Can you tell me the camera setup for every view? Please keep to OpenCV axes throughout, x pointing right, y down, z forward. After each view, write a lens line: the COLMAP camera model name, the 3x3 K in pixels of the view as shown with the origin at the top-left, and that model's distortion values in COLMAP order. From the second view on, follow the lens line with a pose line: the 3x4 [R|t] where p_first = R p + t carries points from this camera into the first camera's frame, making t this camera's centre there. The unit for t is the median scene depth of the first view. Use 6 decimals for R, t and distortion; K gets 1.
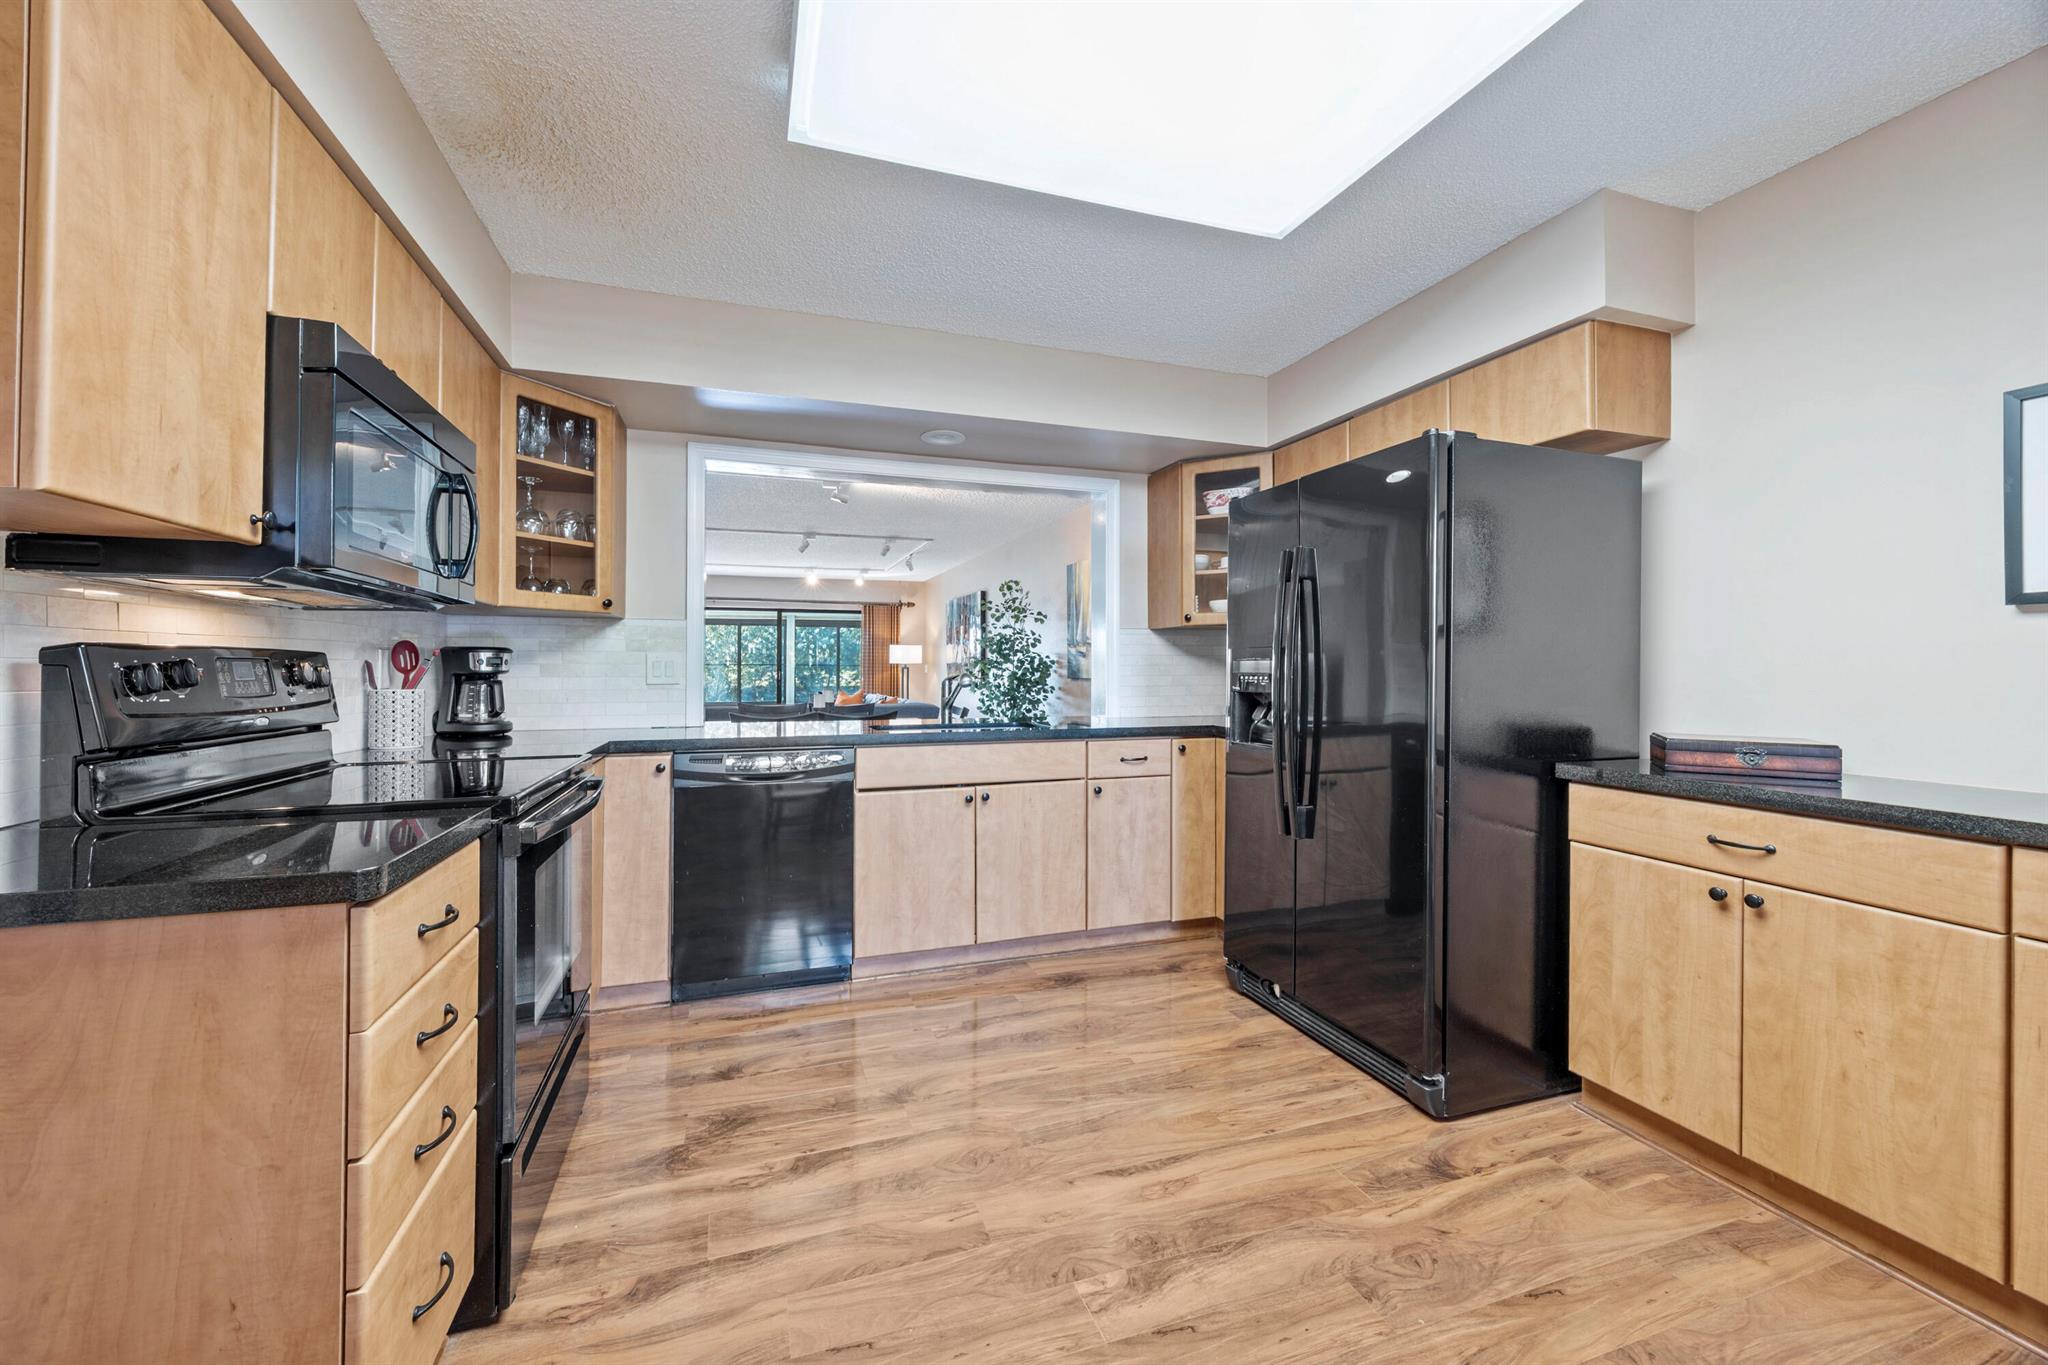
lens RADIAL K [[797.6, 0, 1017.6], [0, 797.6, 667.2], [0, 0, 1]] dist [0.001988, 0.000813]
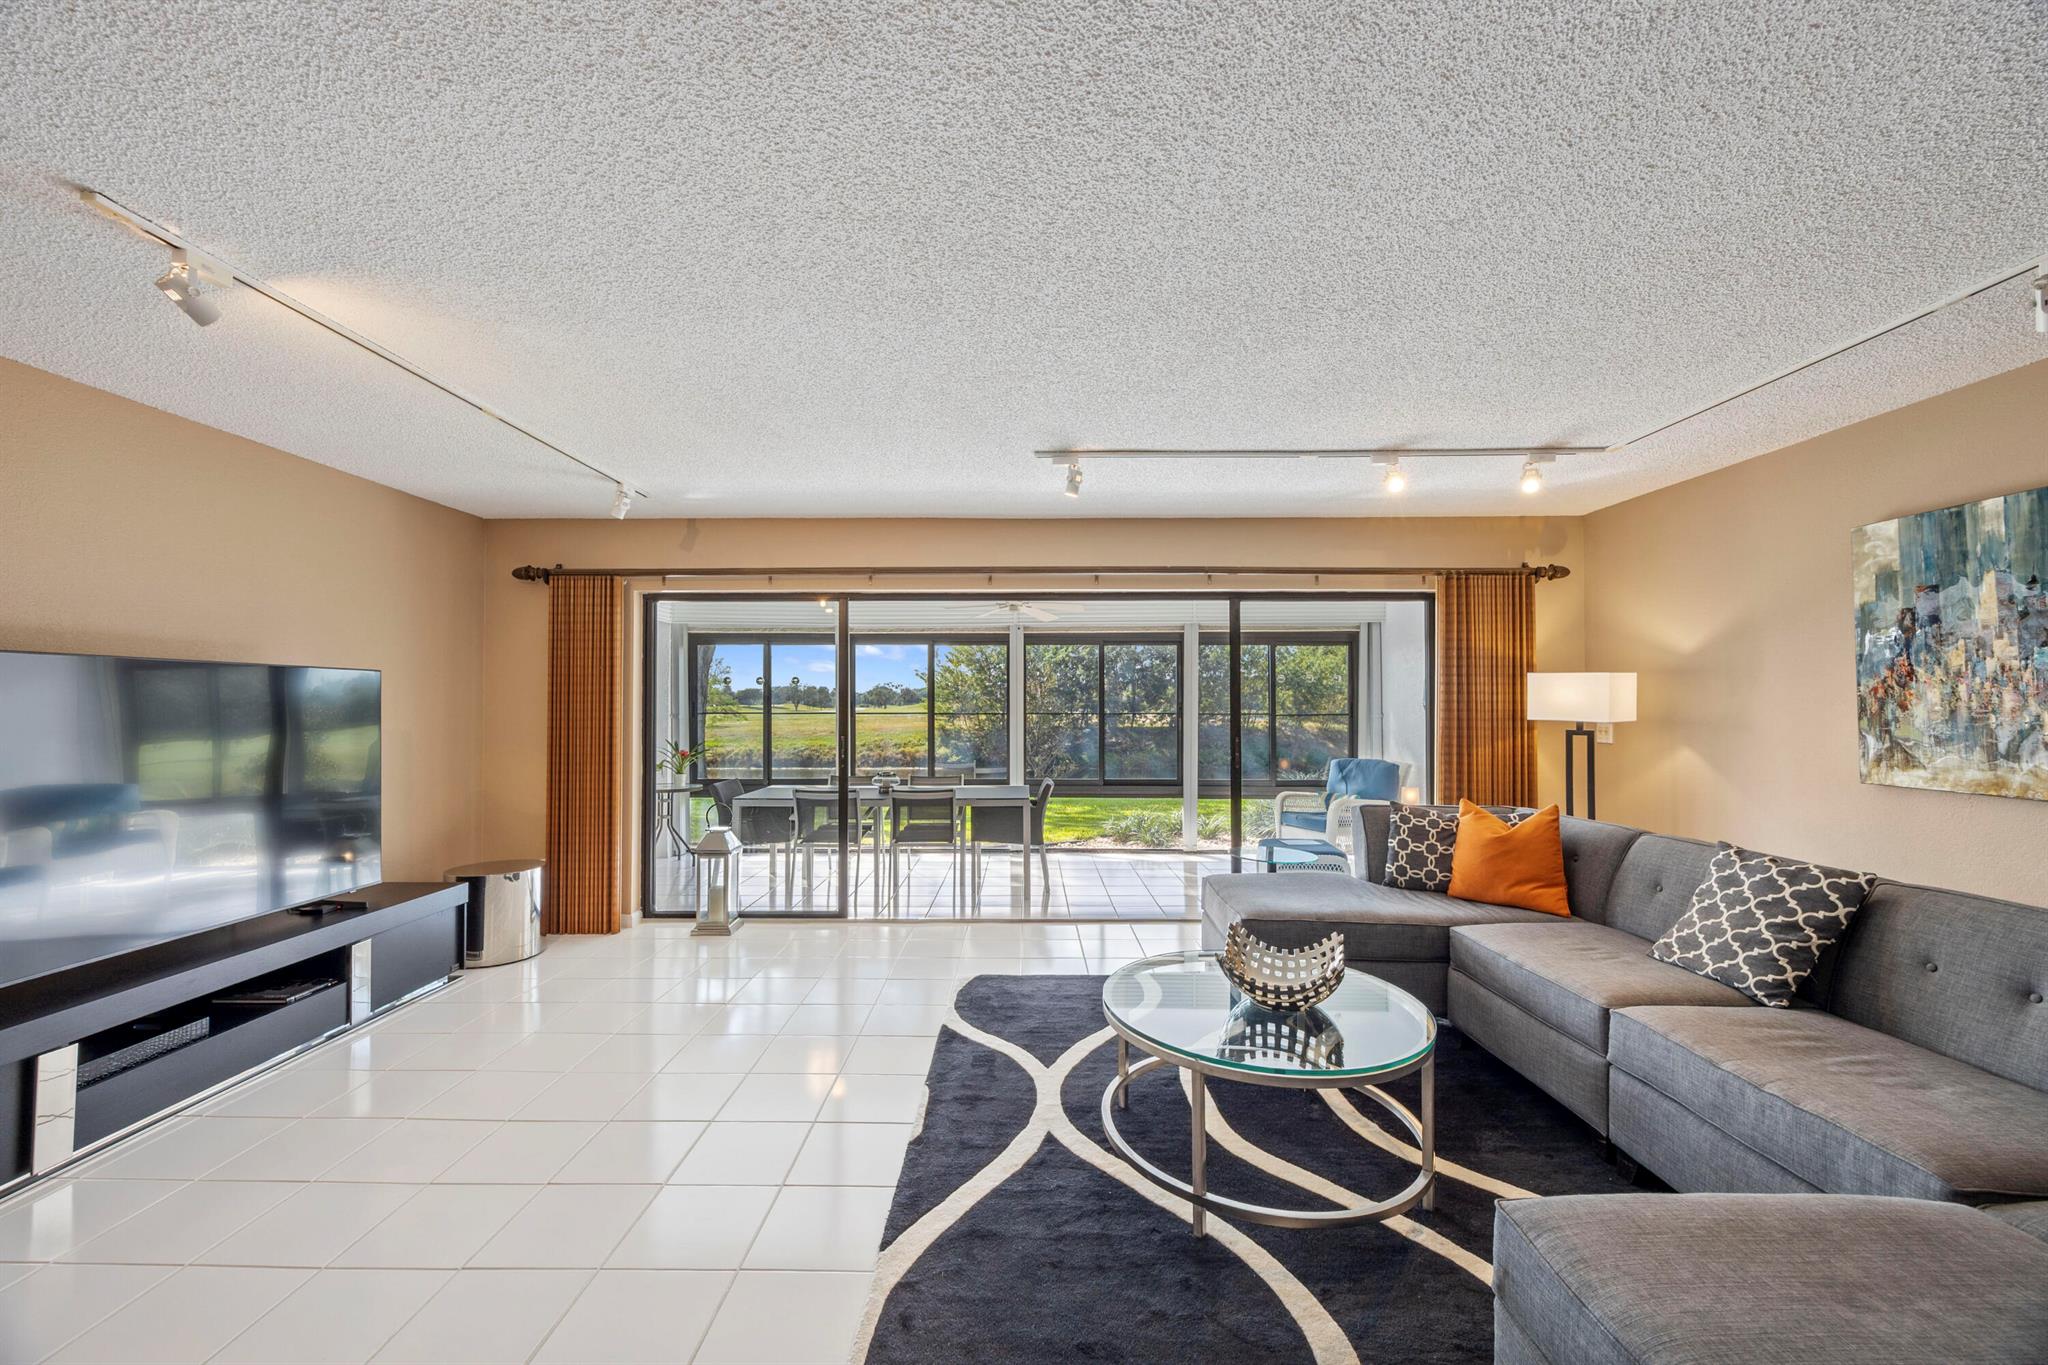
lens RADIAL K [[797.6, 0, 1024.8], [0, 797.6, 691.9], [0, 0, 1]] dist [0.001988, 0.000813]
pose [[0.941479, -0.005817, -0.337022, -0.253608], [-0.000575, 0.999822, -0.018863, -0.010812], [0.337071, 0.017953, 0.941308, 0.540906]]
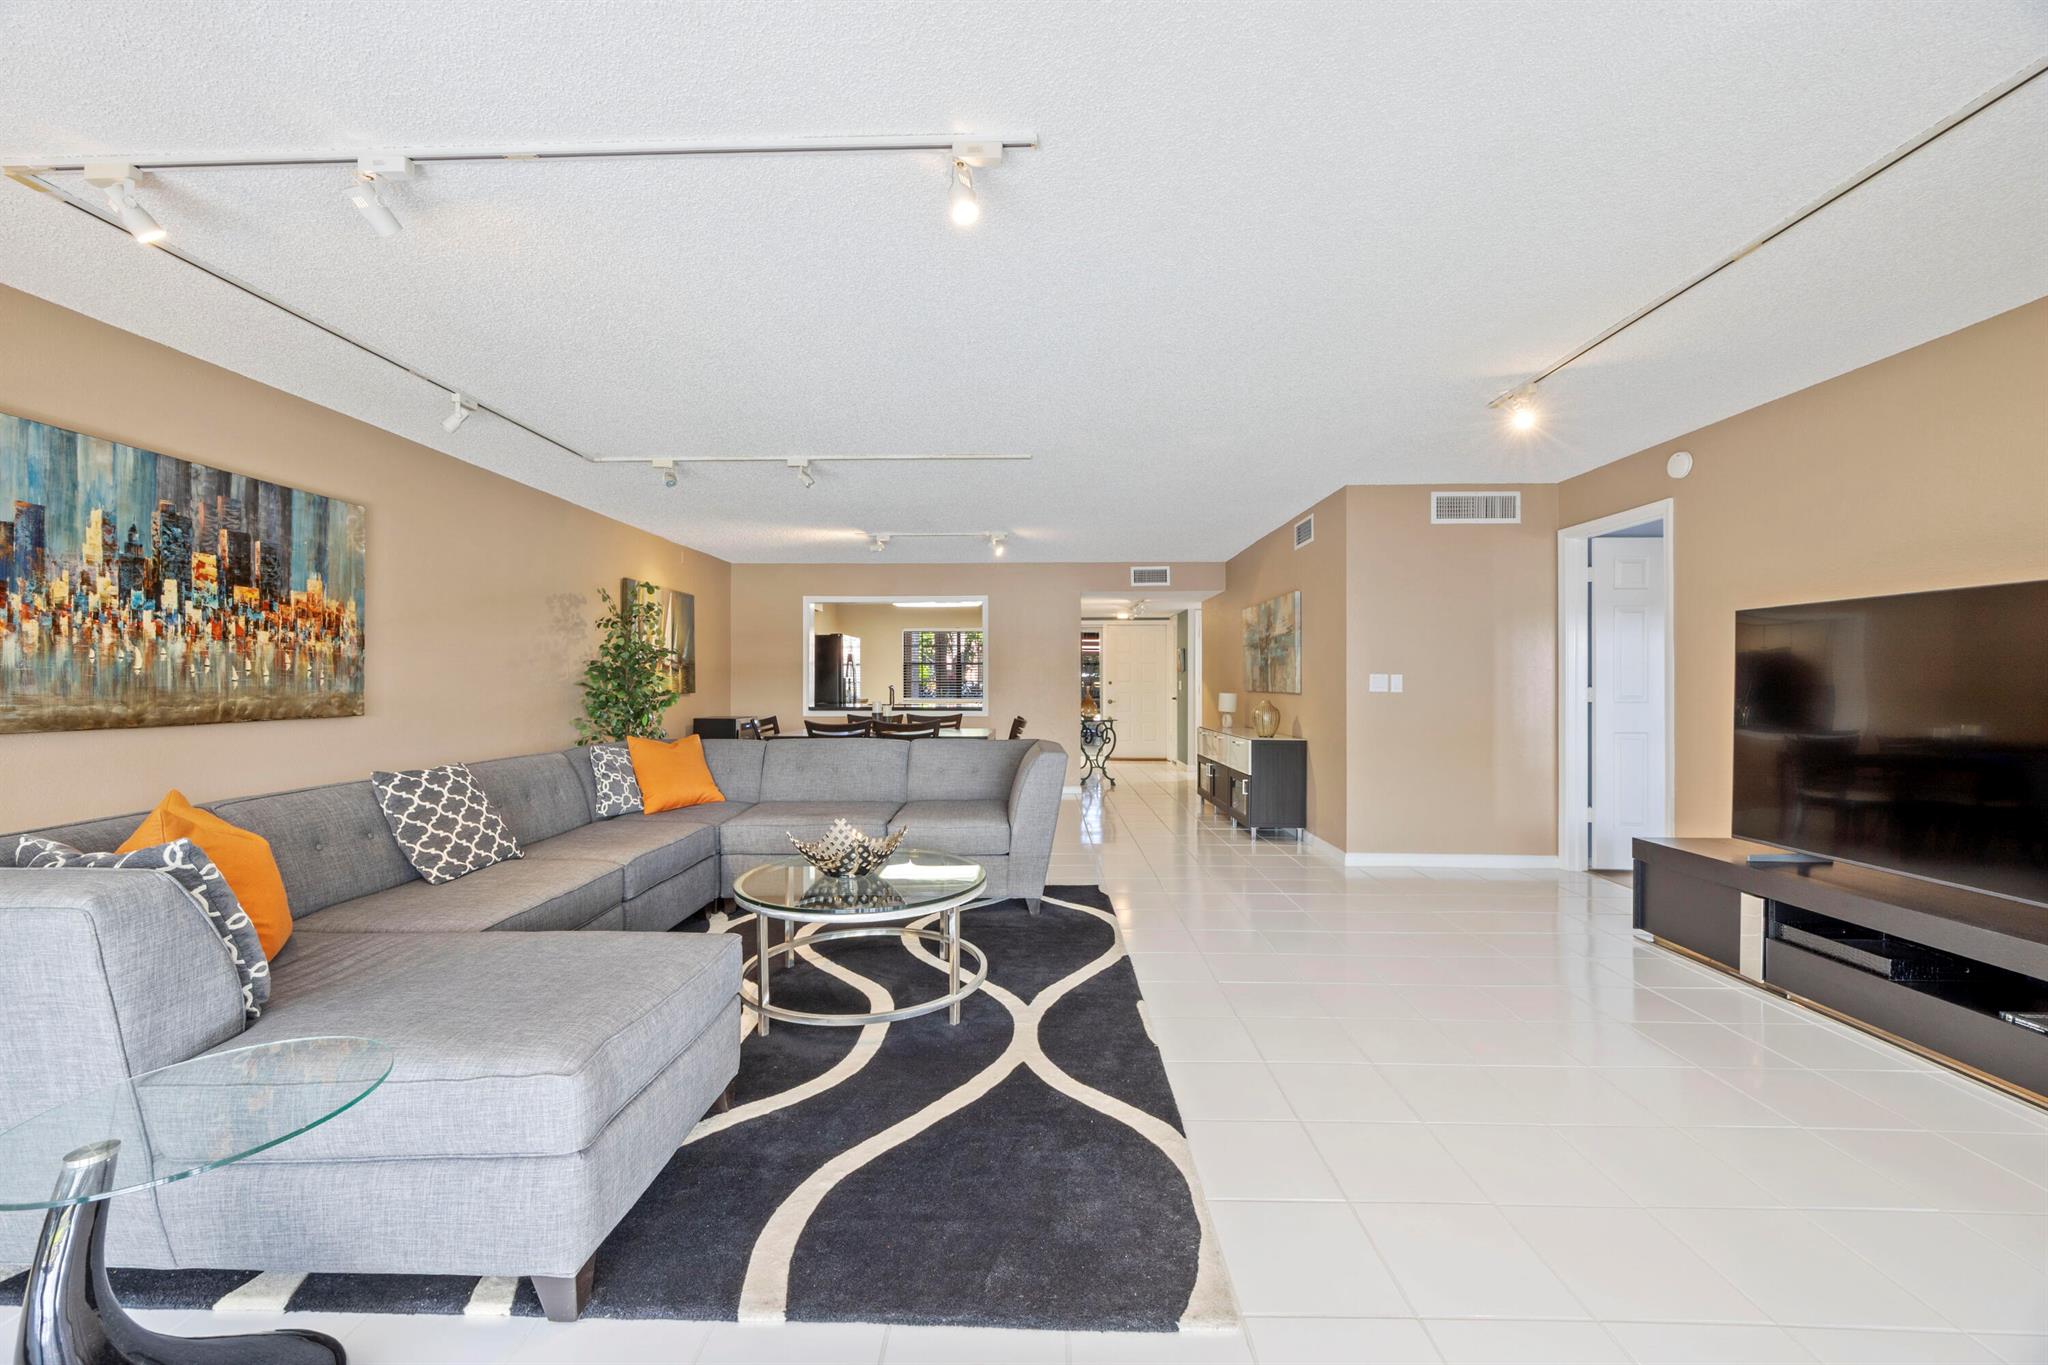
lens RADIAL K [[797.6, 0, 1025.7], [0, 797.6, 676.9], [0, 0, 1]] dist [0.001988, 0.000813]
pose [[-0.936125, 0.001753, 0.351663, -0.535441], [0.000769, 0.999995, -0.002940, 0.009134], [-0.351666, -0.002482, -0.936122, 1.345080]]
